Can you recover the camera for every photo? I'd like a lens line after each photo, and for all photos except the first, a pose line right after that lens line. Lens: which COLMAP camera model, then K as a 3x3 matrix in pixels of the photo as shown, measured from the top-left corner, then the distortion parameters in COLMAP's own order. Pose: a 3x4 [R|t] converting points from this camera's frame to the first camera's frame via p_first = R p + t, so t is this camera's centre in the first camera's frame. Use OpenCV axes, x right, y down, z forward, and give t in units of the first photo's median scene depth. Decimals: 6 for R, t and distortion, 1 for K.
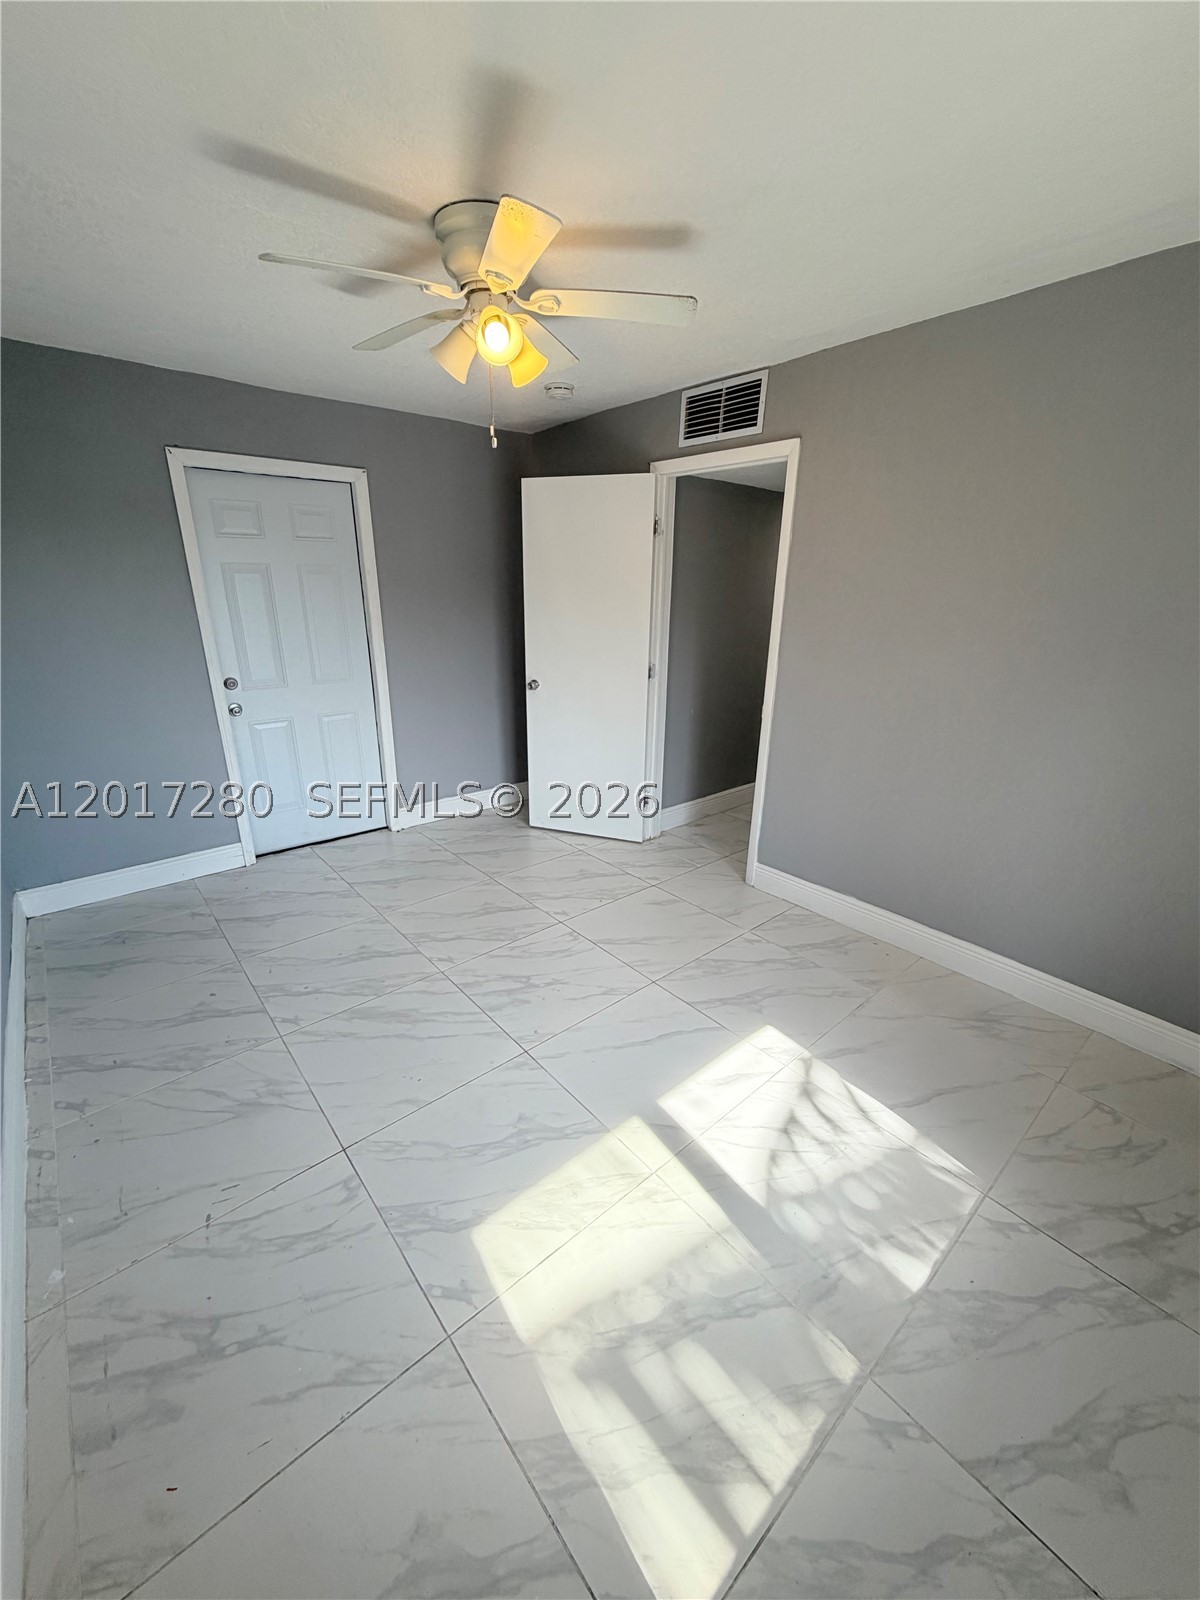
lens RADIAL K [[639.7, 0, 595.5], [0, 639.7, 804.3], [0, 0, 1]] dist [-0.007235, -0.000327]
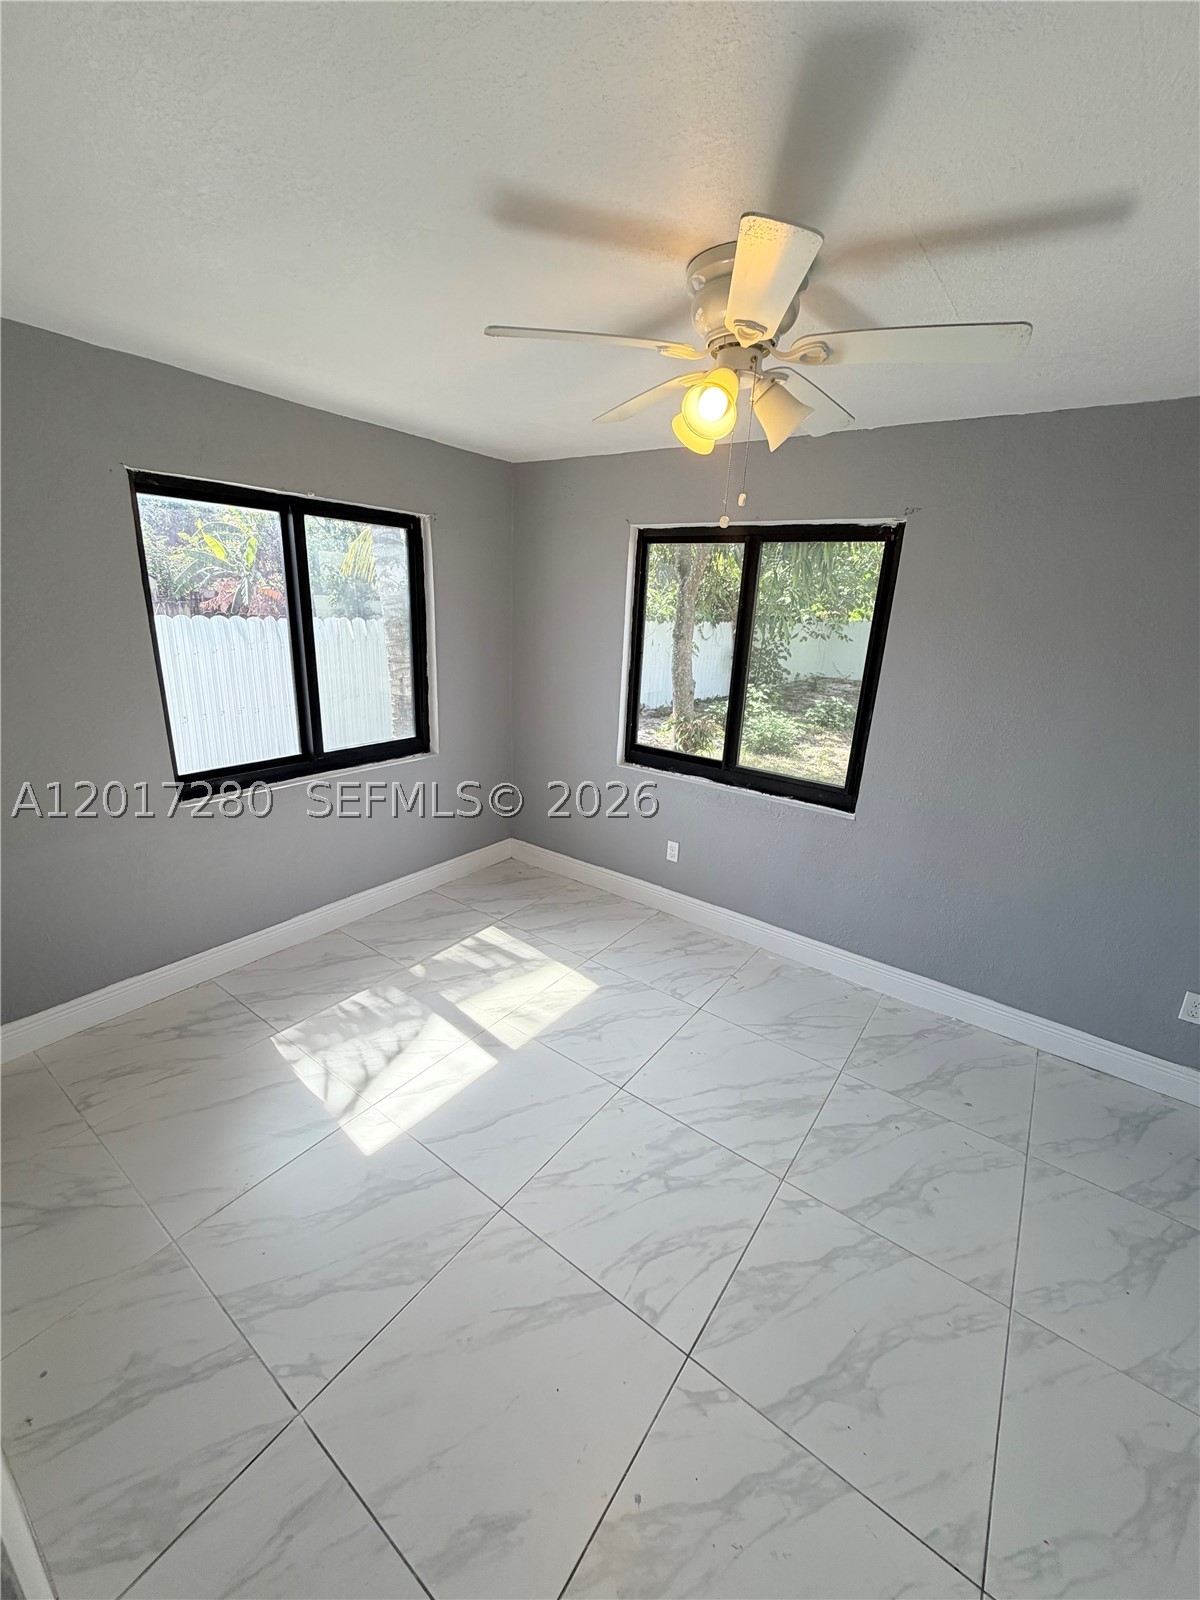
lens RADIAL K [[639.7, 0, 603.6], [0, 639.7, 802.8], [0, 0, 1]] dist [-0.007235, -0.000327]
pose [[-0.969396, 0.022173, -0.244499, 0.196672], [-0.129797, 0.799049, 0.587088, -0.717875], [0.208385, 0.600856, -0.771717, 1.765913]]
